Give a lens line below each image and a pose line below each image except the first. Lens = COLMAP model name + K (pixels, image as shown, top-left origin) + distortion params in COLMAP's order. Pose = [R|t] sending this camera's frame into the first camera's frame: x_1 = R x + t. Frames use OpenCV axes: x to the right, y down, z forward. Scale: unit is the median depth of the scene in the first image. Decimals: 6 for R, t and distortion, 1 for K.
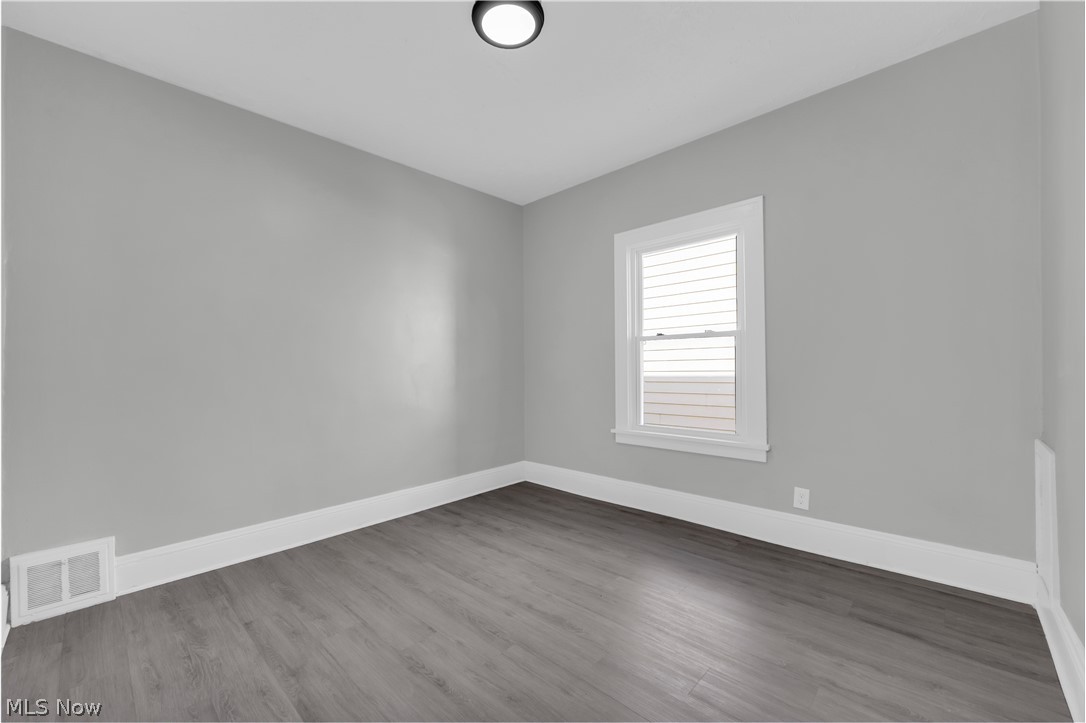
lens RADIAL K [[432.1, 0, 542.3], [0, 432.1, 367.6], [0, 0, 1]] dist [-0.002154, -0.000355]
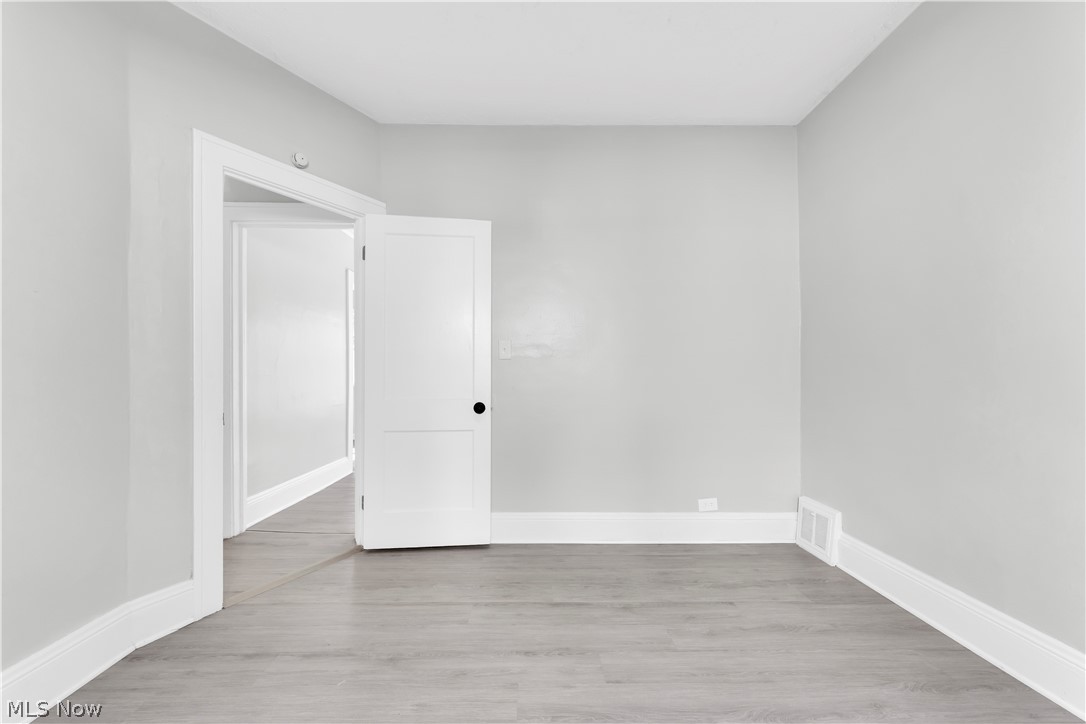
lens RADIAL K [[432.1, 0, 541.1], [0, 432.1, 365.9], [0, 0, 1]] dist [-0.002154, -0.000355]
pose [[-0.710881, 0.005749, -0.703288, 0.426928], [0.017539, 0.999801, -0.009555, 0.001307], [0.703093, -0.019127, -0.710840, 1.499281]]
